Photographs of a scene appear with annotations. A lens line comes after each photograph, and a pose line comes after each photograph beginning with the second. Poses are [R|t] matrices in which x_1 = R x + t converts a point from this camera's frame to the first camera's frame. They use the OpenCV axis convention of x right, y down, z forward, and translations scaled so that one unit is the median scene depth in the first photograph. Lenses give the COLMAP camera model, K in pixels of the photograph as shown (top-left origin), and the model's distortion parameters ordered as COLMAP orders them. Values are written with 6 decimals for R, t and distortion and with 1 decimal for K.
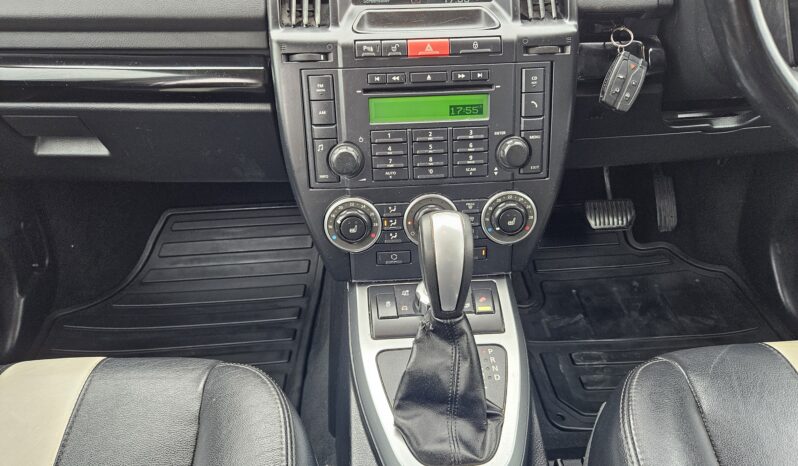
lens RADIAL K [[542.6, 0, 405.7], [0, 542.6, 221.2], [0, 0, 1]] dist [0.064756, -0.059588]
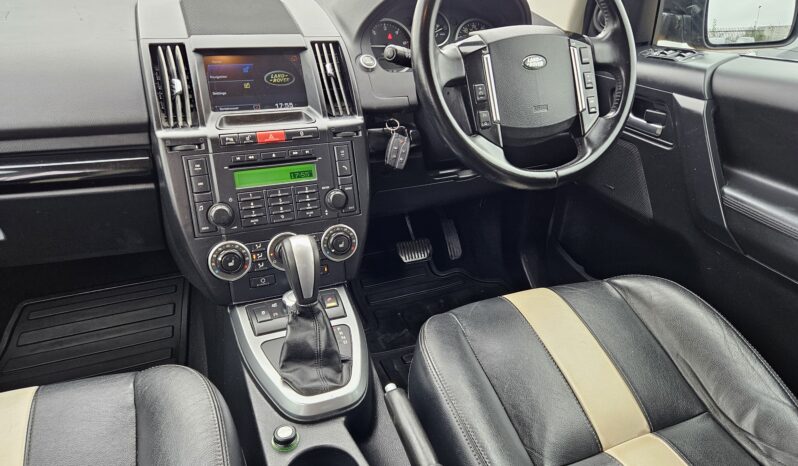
lens RADIAL K [[542.6, 0, 408.8], [0, 542.6, 227.7], [0, 0, 1]] dist [0.064756, -0.059588]
pose [[0.943436, -0.111564, 0.312222, -0.092849], [0.155573, 0.980542, -0.119723, 0.162885], [-0.292790, 0.161525, 0.942435, -0.475141]]
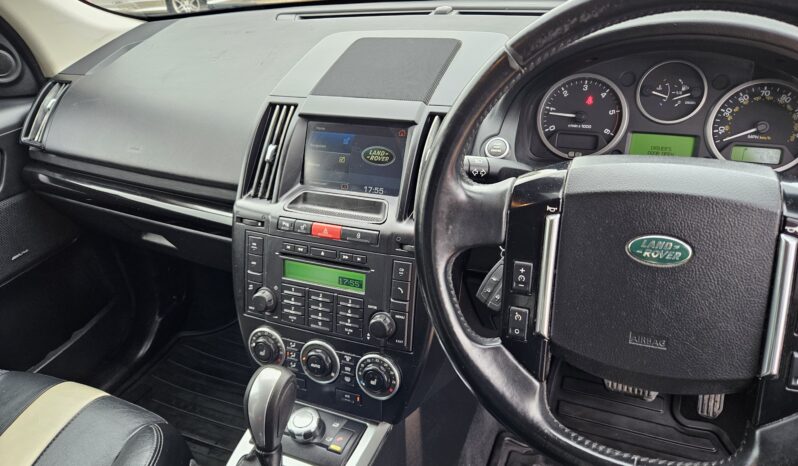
lens RADIAL K [[542.6, 0, 408.8], [0, 542.6, 230.9], [0, 0, 1]] dist [0.064756, -0.059588]
pose [[0.891306, 0.177644, -0.417152, 0.692963], [-0.200693, 0.979585, -0.011653, -0.318908], [0.406566, 0.094105, 0.908762, -0.069537]]
